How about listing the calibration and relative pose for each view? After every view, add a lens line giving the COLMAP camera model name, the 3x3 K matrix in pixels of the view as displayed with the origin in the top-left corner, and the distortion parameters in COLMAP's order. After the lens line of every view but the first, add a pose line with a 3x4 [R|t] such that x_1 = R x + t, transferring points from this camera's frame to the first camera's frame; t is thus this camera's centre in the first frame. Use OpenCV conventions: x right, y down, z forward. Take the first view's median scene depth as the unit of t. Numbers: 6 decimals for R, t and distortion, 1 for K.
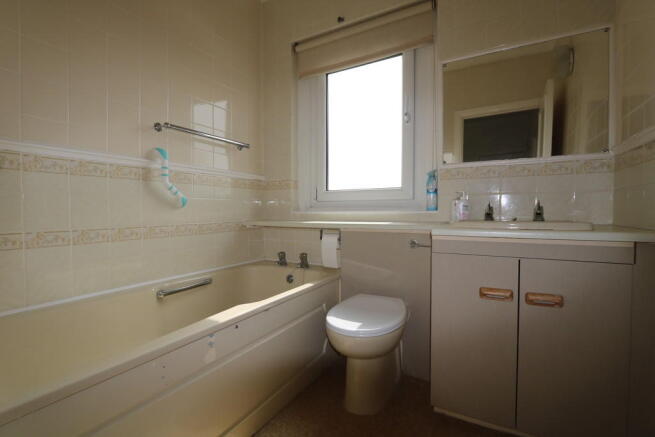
lens RADIAL K [[301.2, 0, 327.5], [0, 301.2, 218.5], [0, 0, 1]] dist [-0.013815, -0.000628]
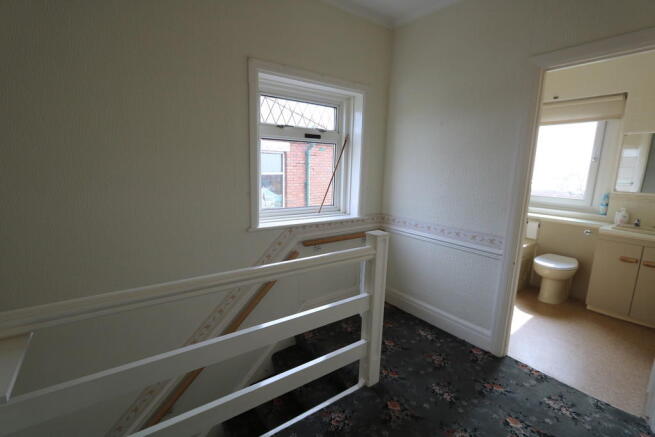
lens RADIAL K [[301.2, 0, 327.5], [0, 301.2, 218.5], [0, 0, 1]] dist [-0.013815, -0.000628]
pose [[0.904538, 0.102051, -0.414000, -0.403836], [-0.046379, 0.988724, 0.142389, -0.182864], [0.423862, -0.109595, 0.899071, -1.301443]]
